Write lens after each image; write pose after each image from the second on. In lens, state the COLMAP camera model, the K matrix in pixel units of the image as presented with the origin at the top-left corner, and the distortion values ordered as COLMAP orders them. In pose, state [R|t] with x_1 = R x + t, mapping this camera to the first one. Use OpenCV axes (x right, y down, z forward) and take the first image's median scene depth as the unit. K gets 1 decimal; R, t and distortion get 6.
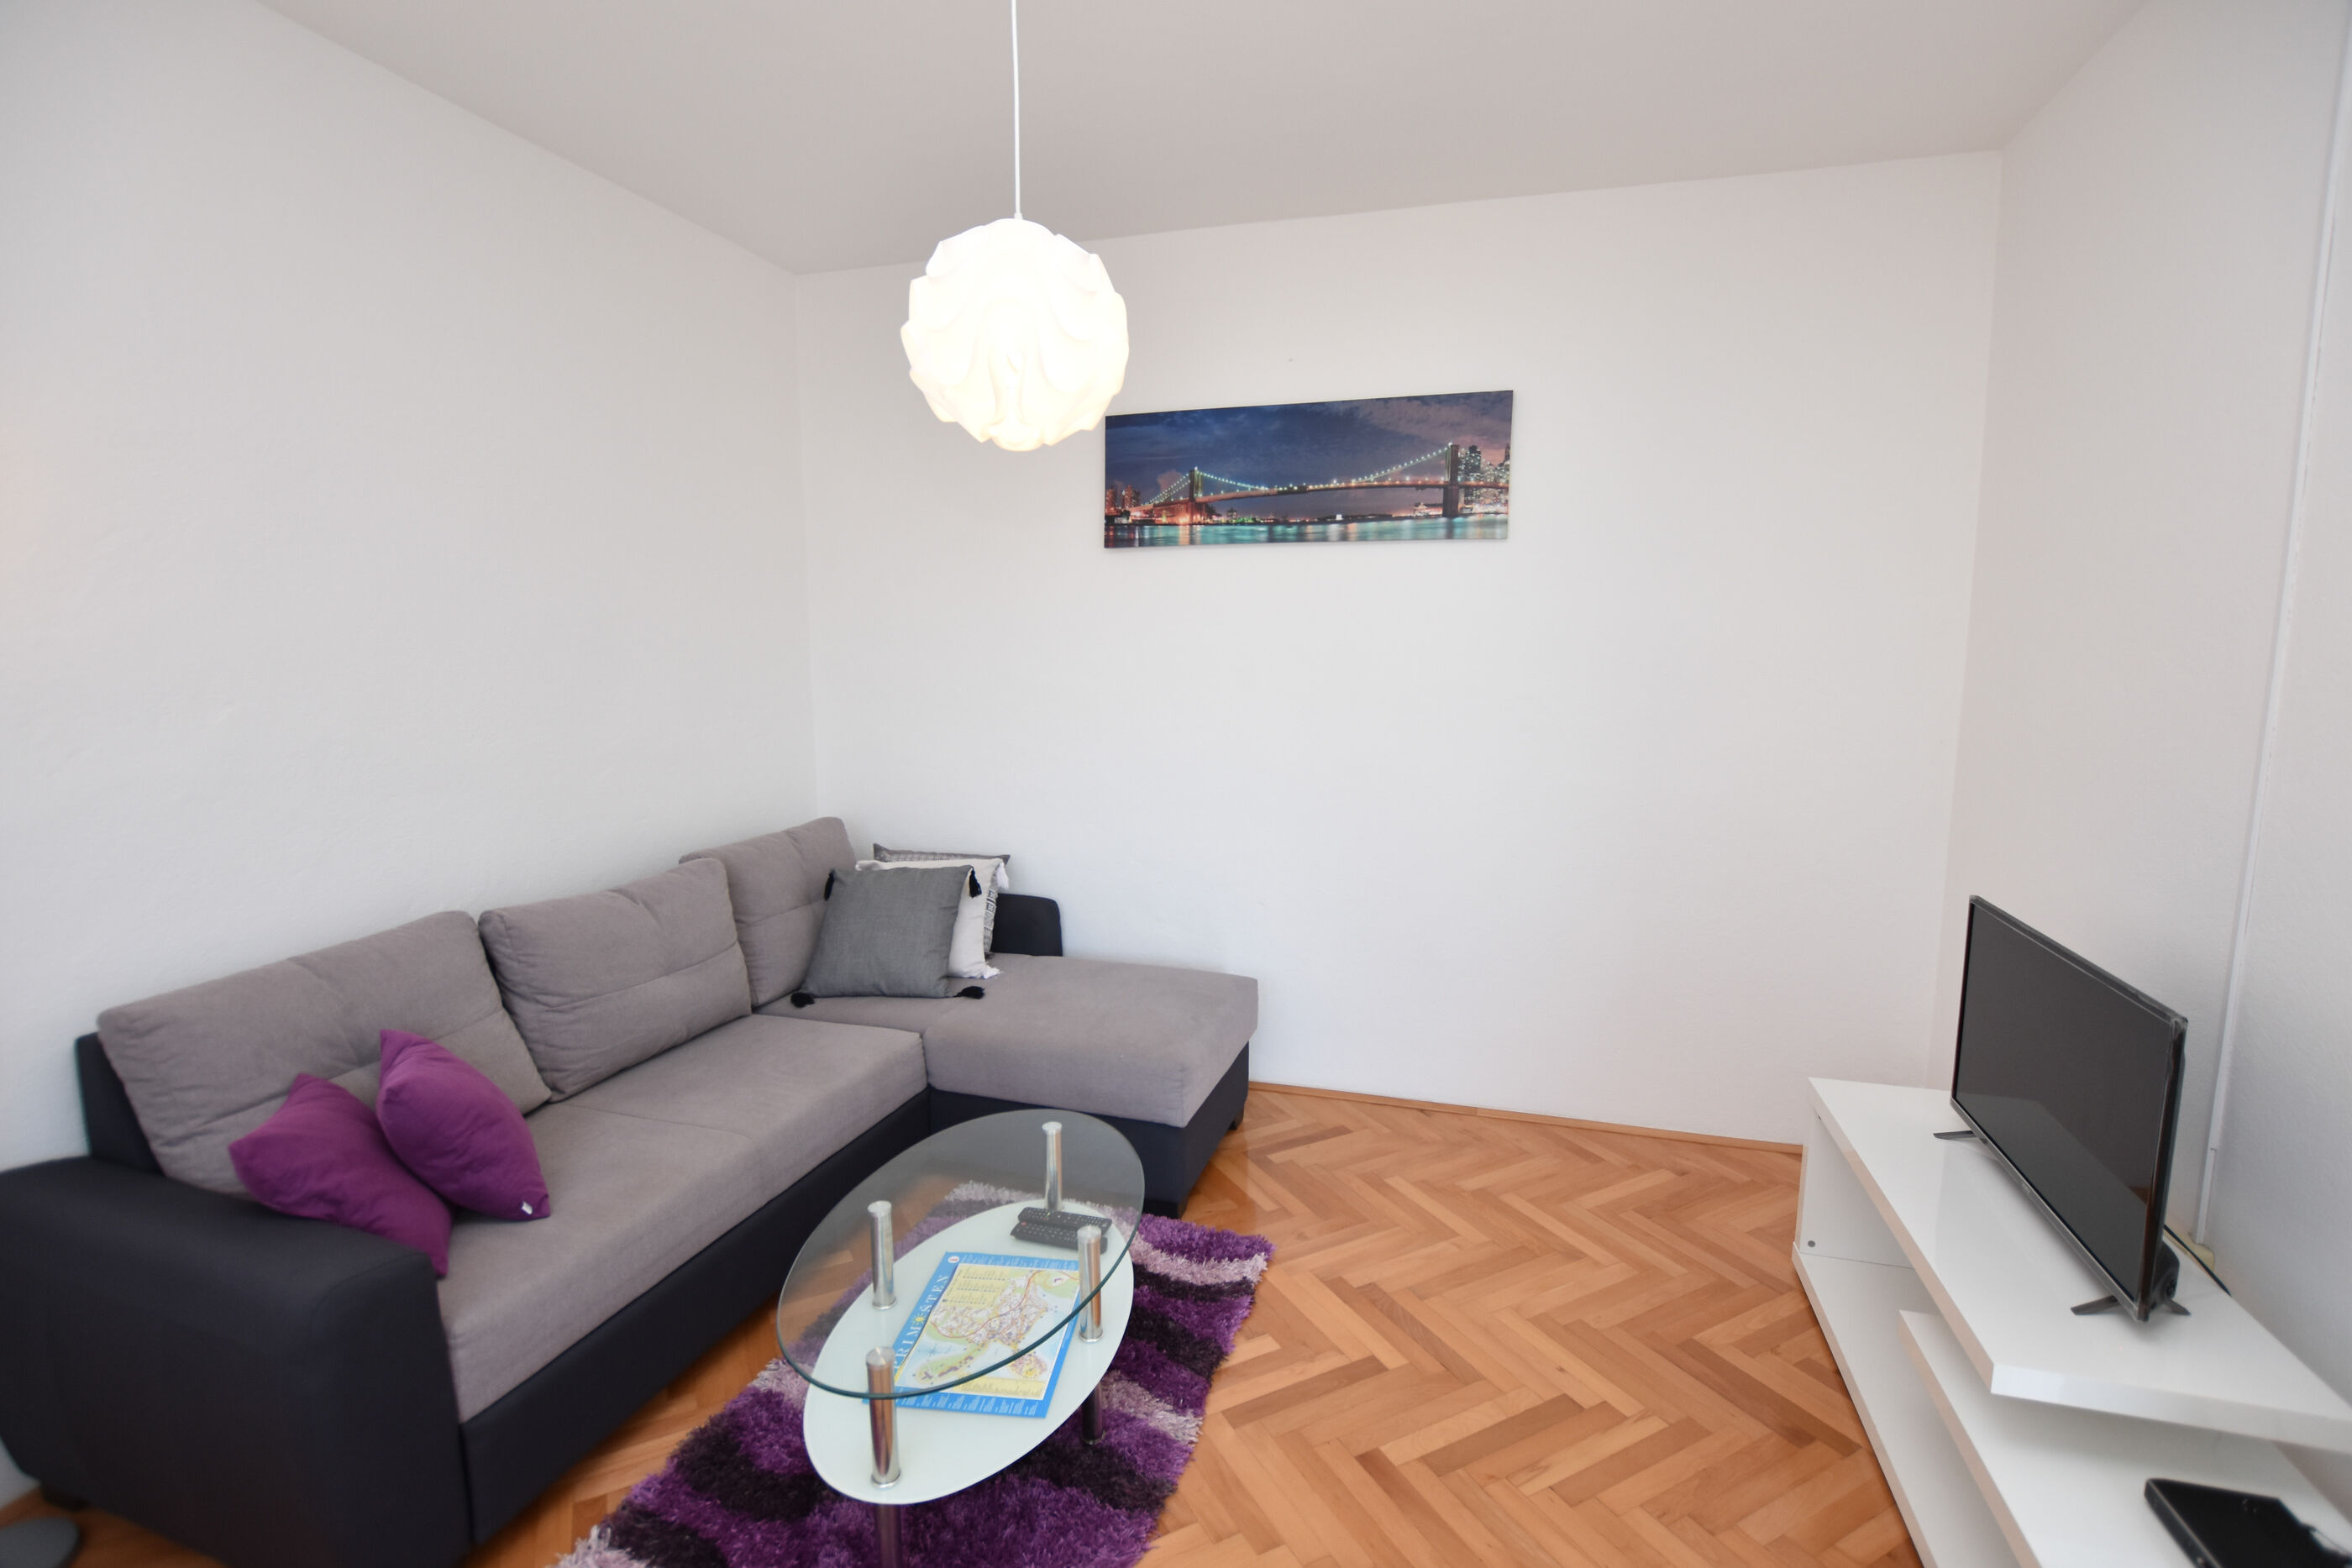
lens RADIAL K [[1050.7, 0, 1176.0], [0, 1050.7, 784.0], [0, 0, 1]] dist [-0.024170, -0.000007]
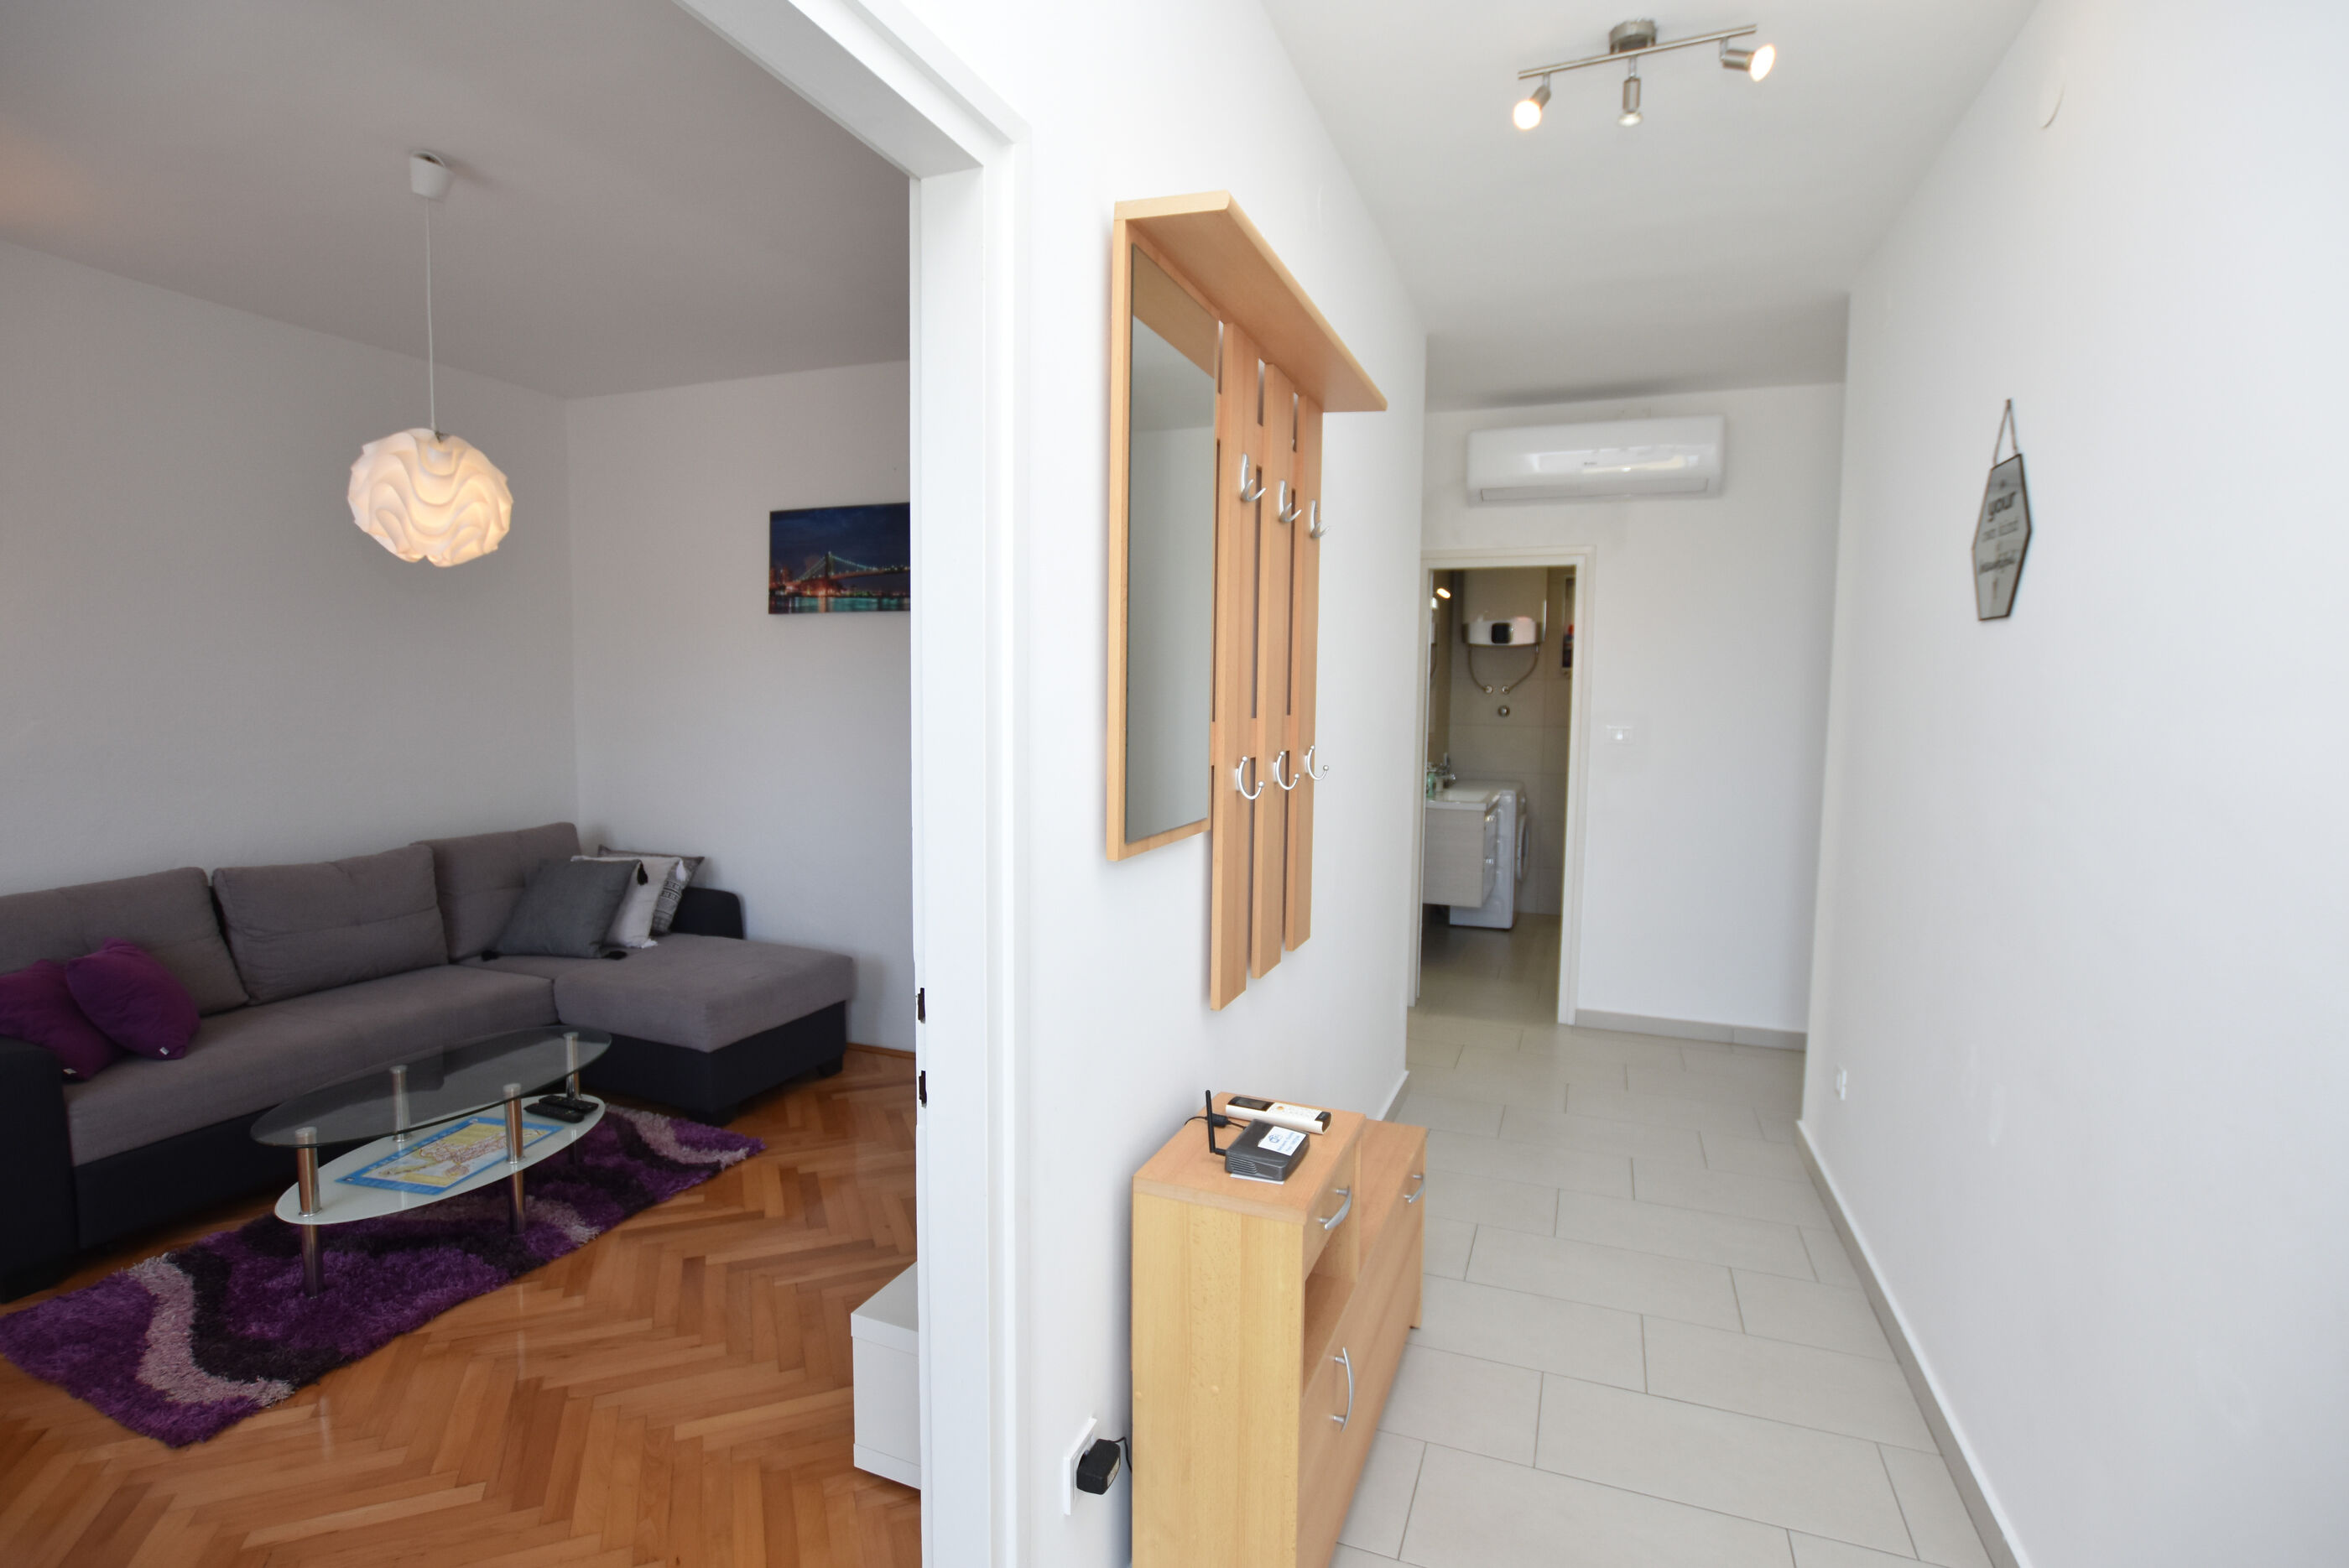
lens RADIAL K [[1082.1, 0, 1185.8], [0, 1082.1, 776.3], [0, 0, 1]] dist [-0.024165, 0.000294]
pose [[0.996810, 0.018954, -0.077524, 0.582167], [-0.023380, 0.998124, -0.056581, 0.035349], [0.076306, 0.058213, 0.995384, -0.267305]]
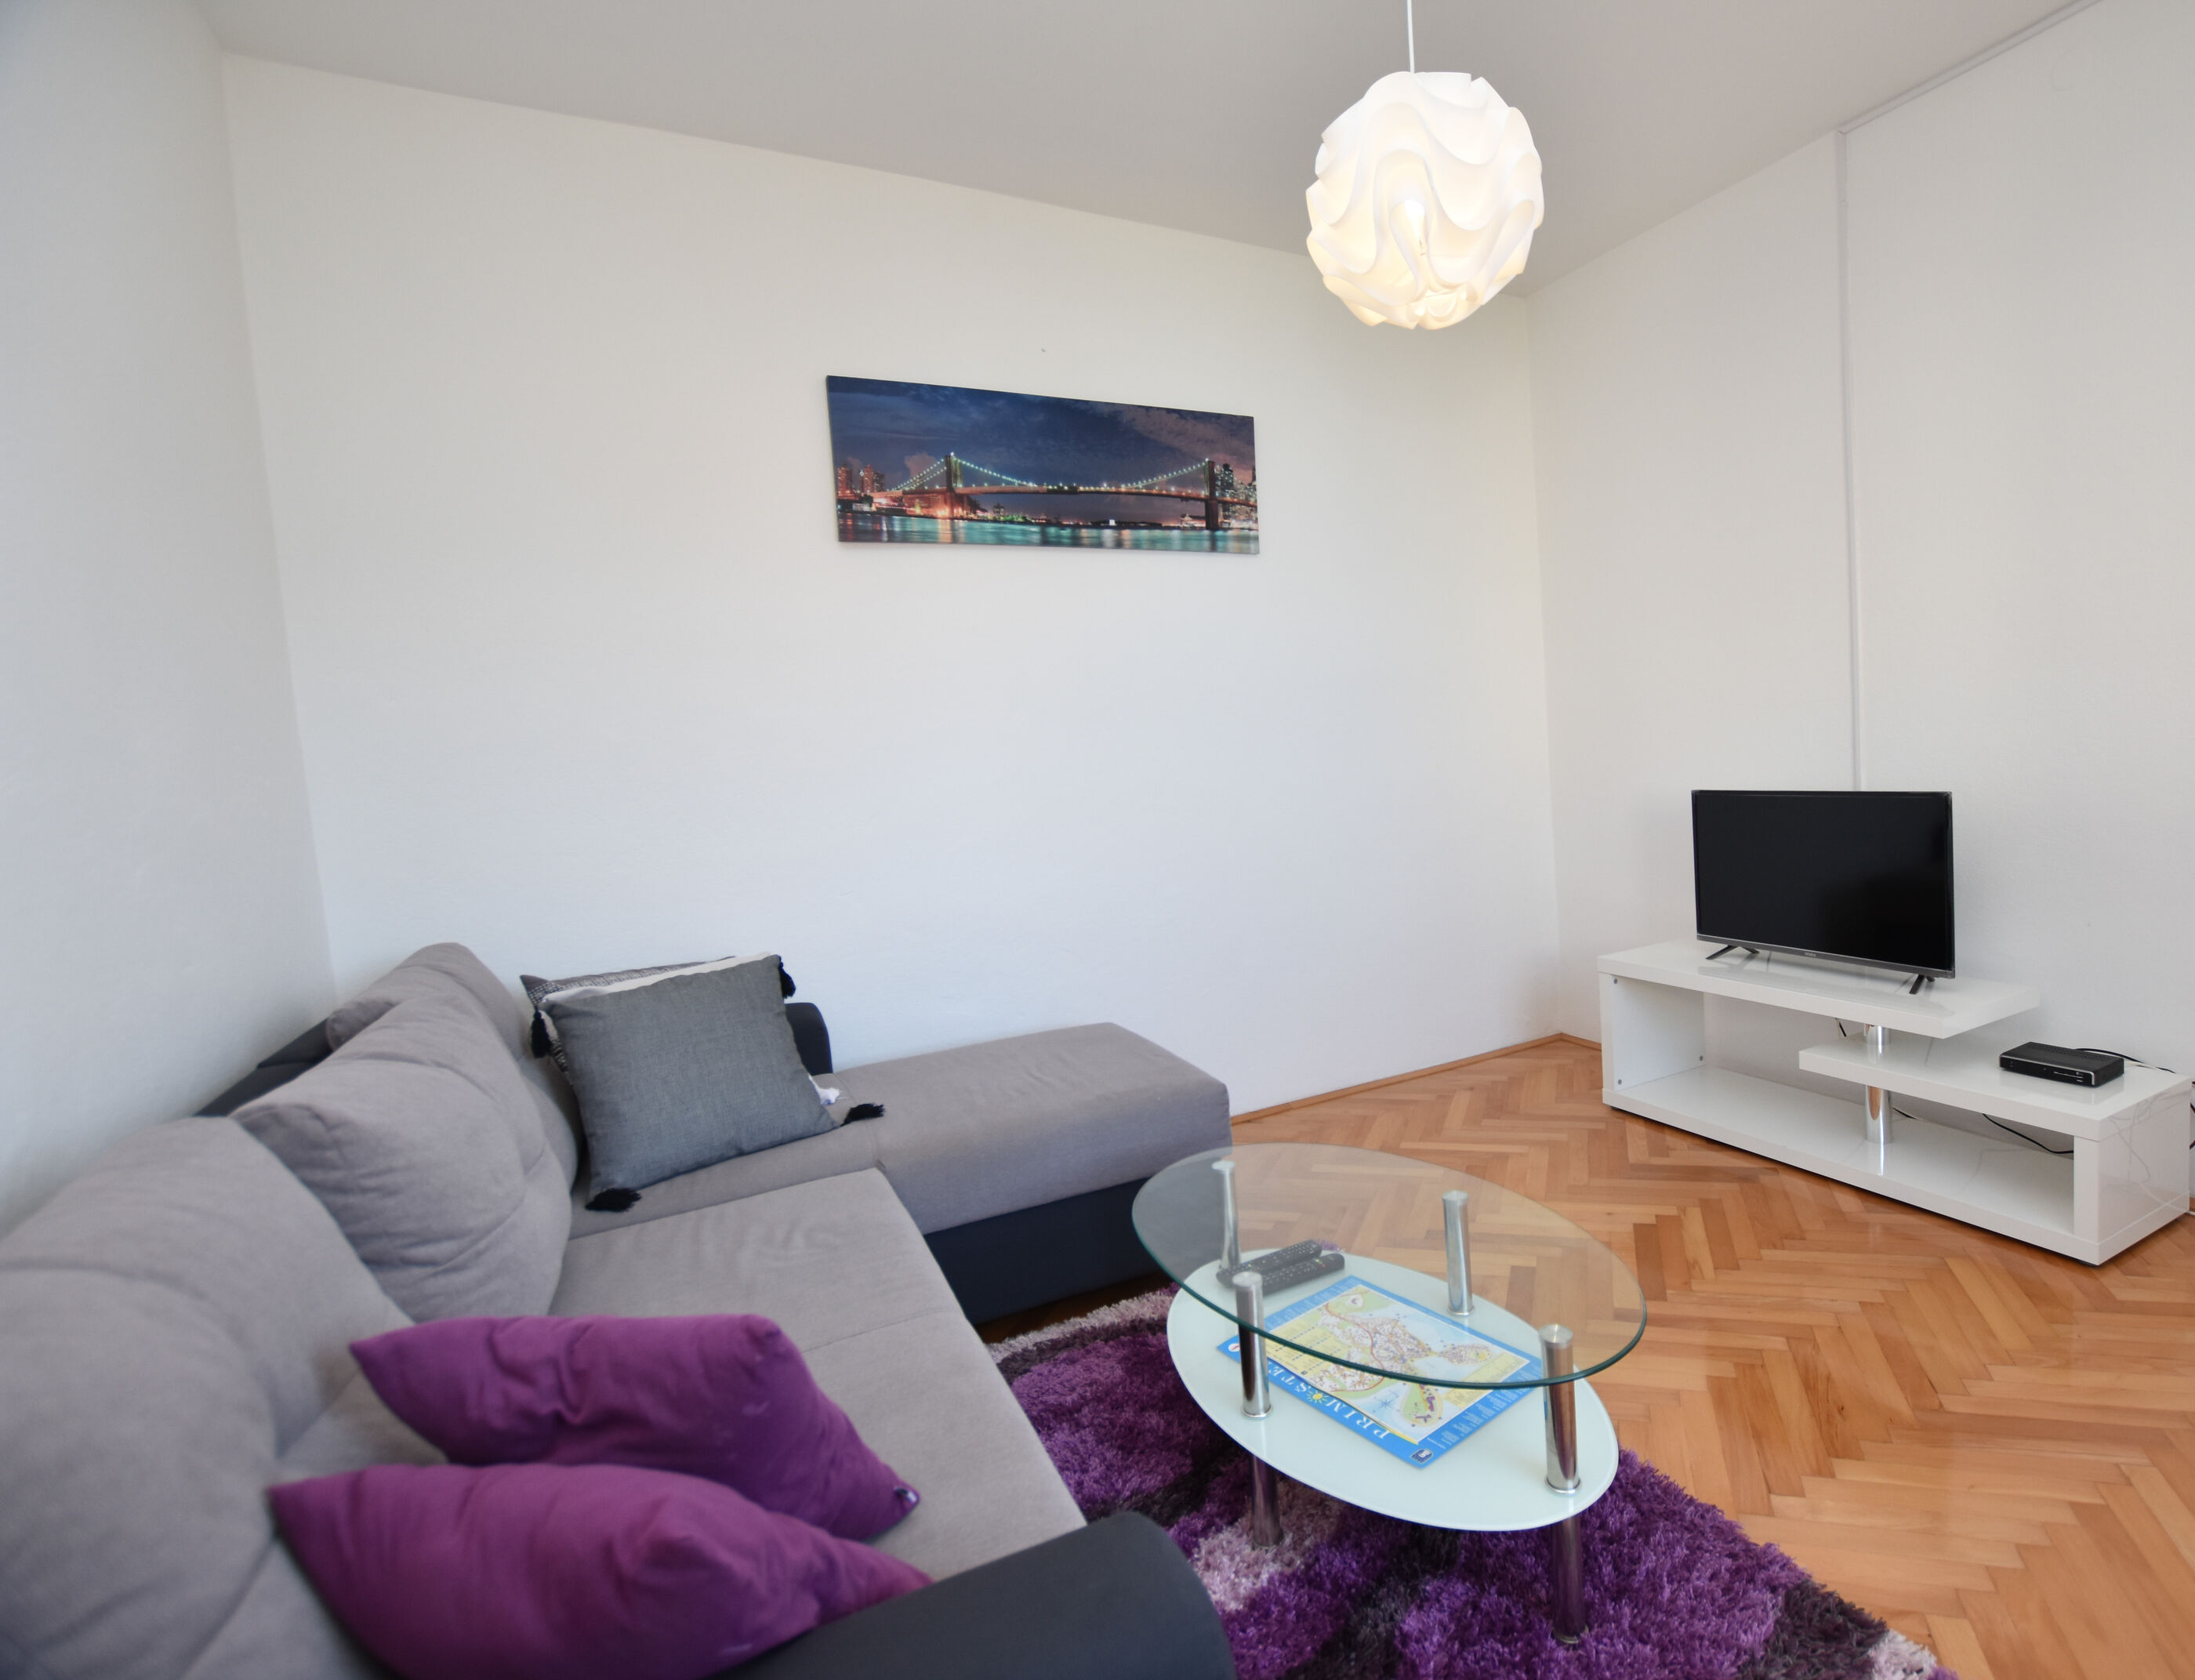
lens RADIAL K [[1109.7, 0, 1271.4], [0, 1109.7, 836.2], [0, 0, 1]] dist [-0.023446, 0.000131]
pose [[0.683908, -0.107252, 0.721641, -0.509059], [0.161416, 0.986866, -0.006306, 0.057668], [-0.711487, 0.120797, 0.692238, 0.236513]]
